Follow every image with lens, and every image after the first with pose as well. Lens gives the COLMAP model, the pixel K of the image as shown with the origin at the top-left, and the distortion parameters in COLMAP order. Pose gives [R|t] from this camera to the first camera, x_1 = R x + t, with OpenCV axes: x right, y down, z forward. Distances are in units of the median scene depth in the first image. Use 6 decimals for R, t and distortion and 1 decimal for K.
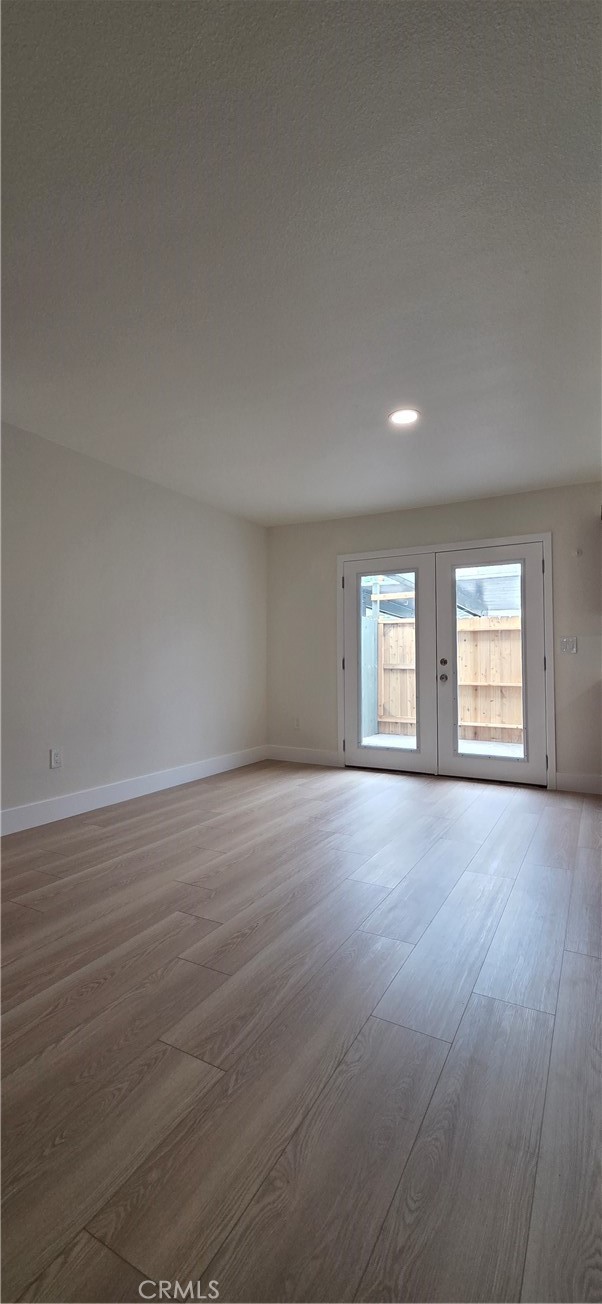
lens RADIAL K [[536.7, 0, 298.8], [0, 536.7, 660.3], [0, 0, 1]] dist [0.003583, -0.002422]
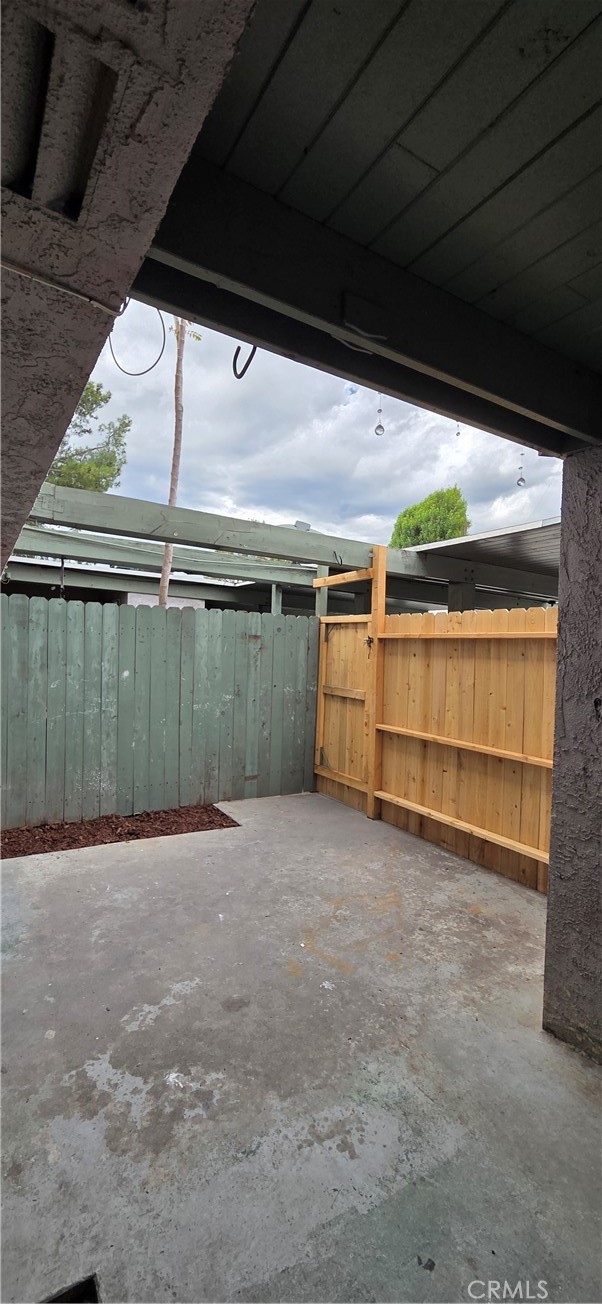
lens RADIAL K [[536.7, 0, 320.0], [0, 536.7, 661.7], [0, 0, 1]] dist [0.003583, -0.002422]
pose [[0.882555, 0.045766, -0.467976, 0.866984], [-0.038175, 0.998941, 0.025698, -0.073399], [0.468657, -0.004815, 0.883367, 0.824086]]
